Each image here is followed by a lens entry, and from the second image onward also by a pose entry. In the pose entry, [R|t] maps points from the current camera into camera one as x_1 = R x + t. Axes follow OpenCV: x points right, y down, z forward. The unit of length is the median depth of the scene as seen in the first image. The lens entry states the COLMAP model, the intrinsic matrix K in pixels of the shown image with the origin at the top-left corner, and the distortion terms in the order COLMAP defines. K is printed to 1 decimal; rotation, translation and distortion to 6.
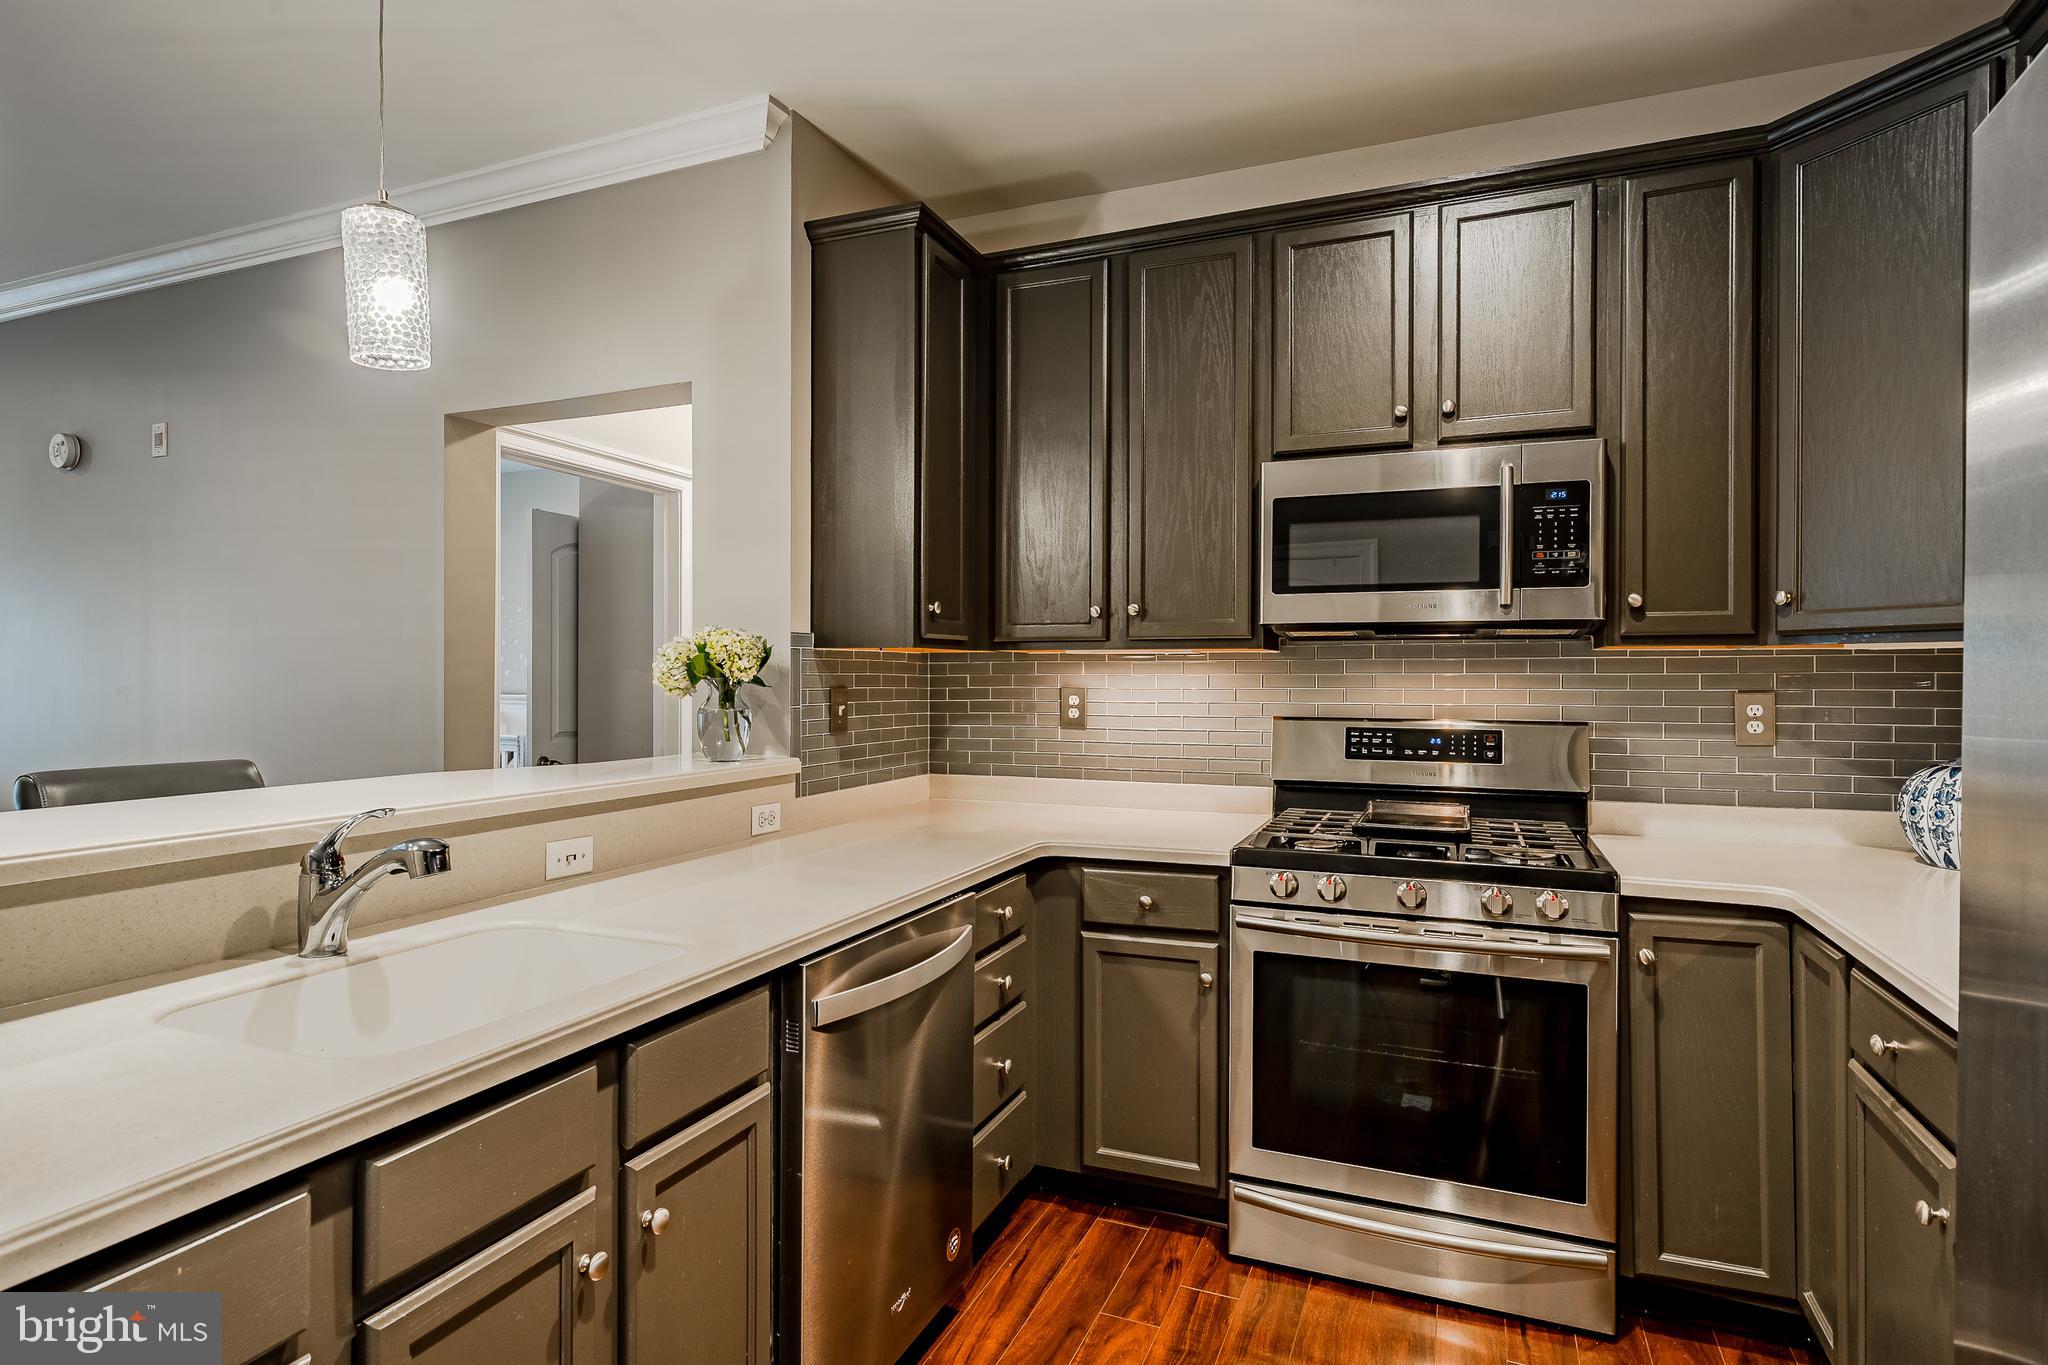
lens RADIAL K [[1078.6, 0, 1023.9], [0, 1078.6, 678.4], [0, 0, 1]] dist [0.001212, 0.001393]
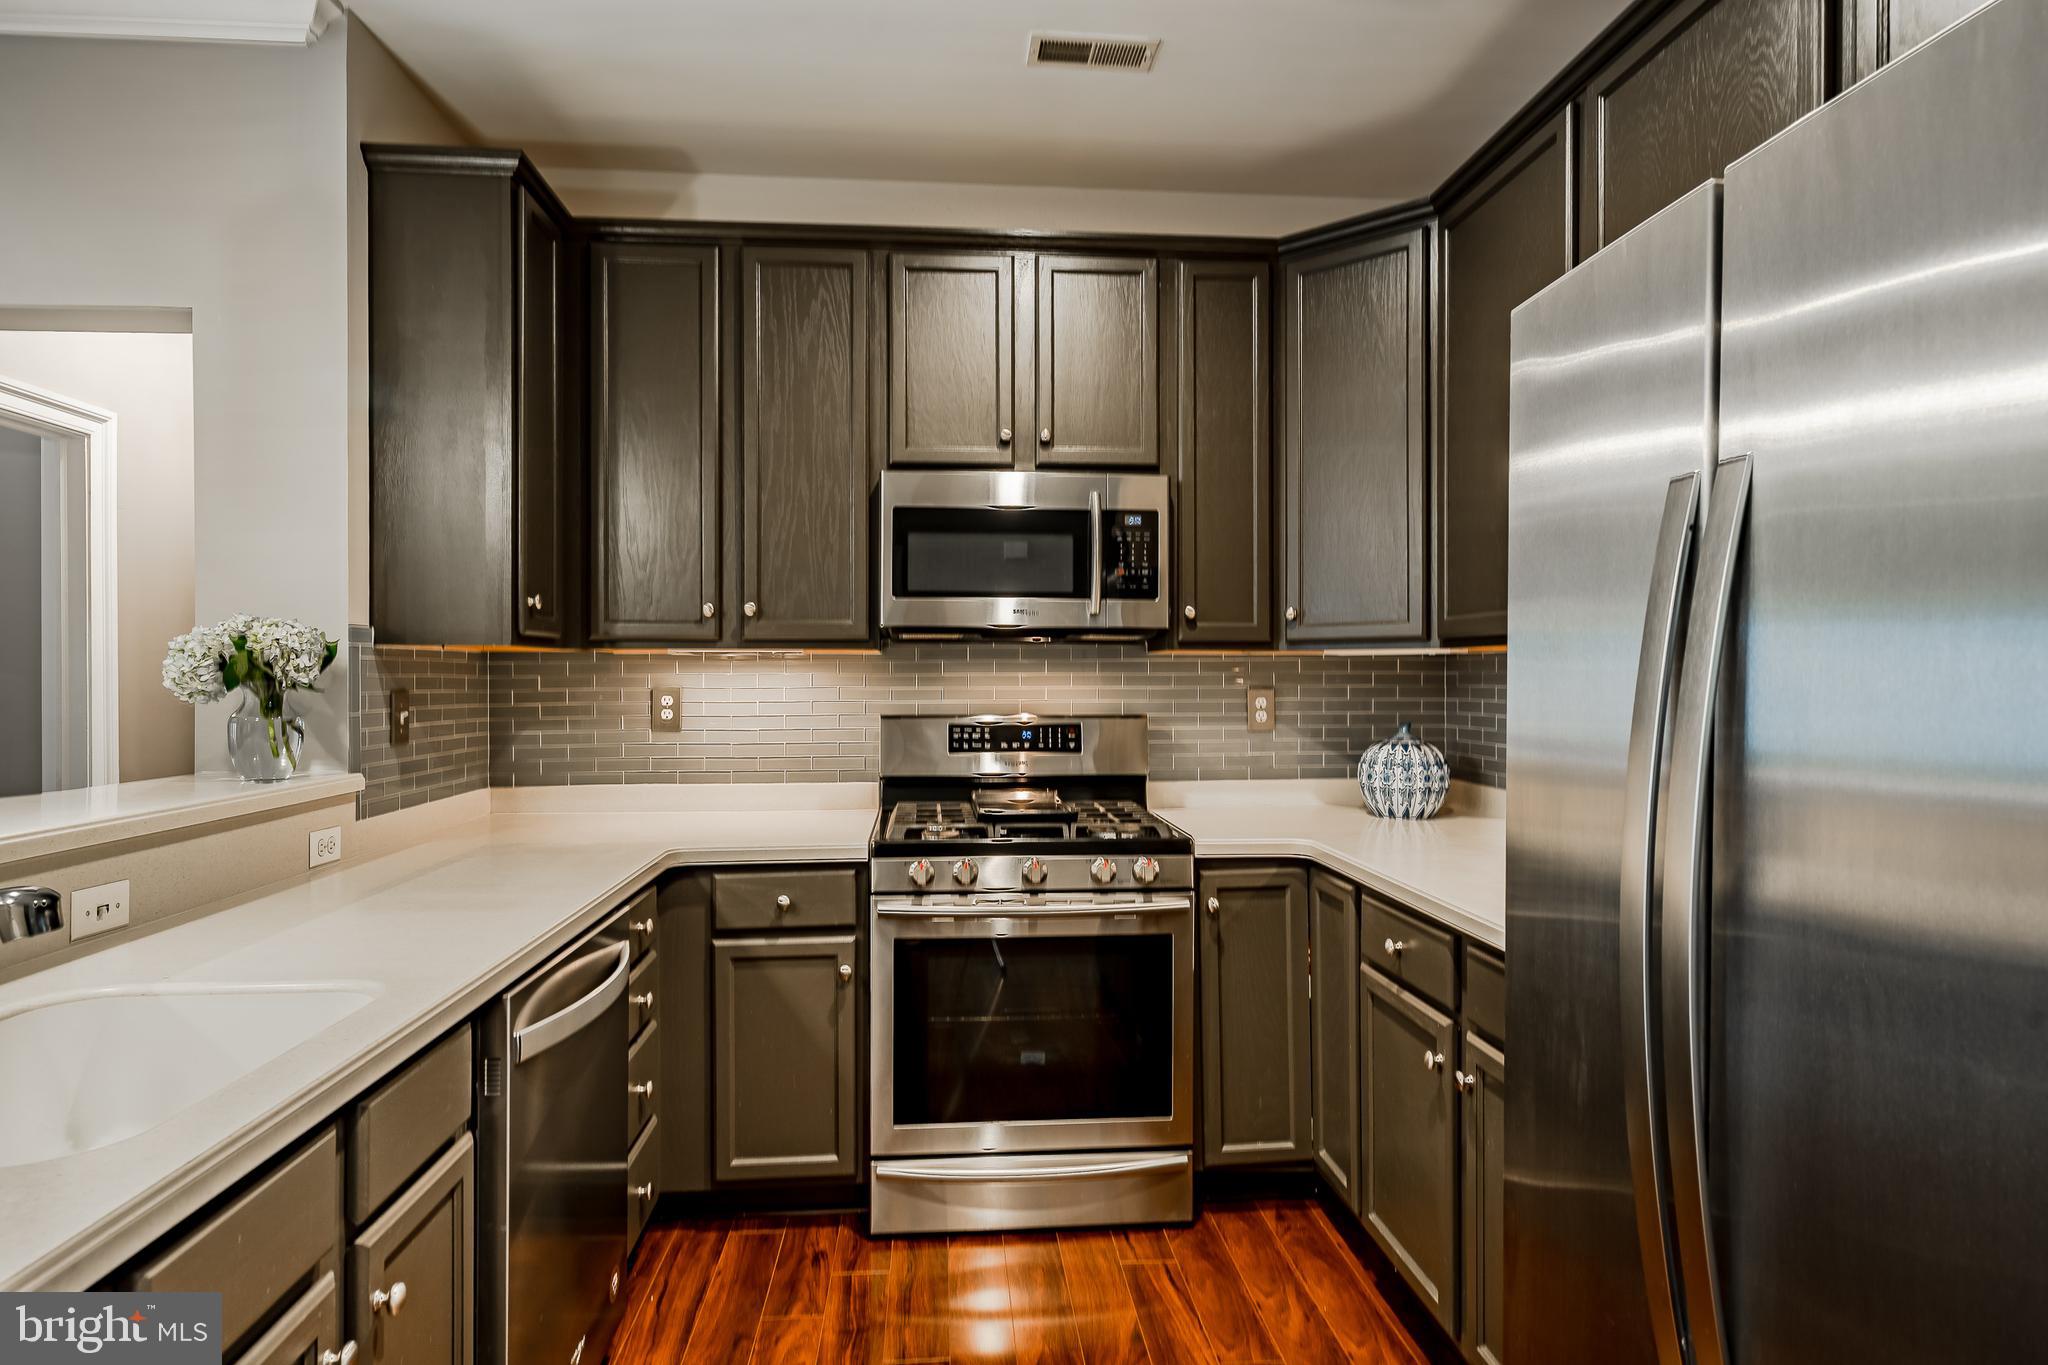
lens RADIAL K [[1123.2, 0, 1023.2], [0, 1123.2, 676.8], [0, 0, 1]] dist [0.003459, 0.000071]
pose [[0.888516, -0.003205, 0.458834, -0.161857], [0.003979, 0.999992, -0.000721, -0.000530], [-0.458828, 0.002467, 0.888522, -0.026194]]
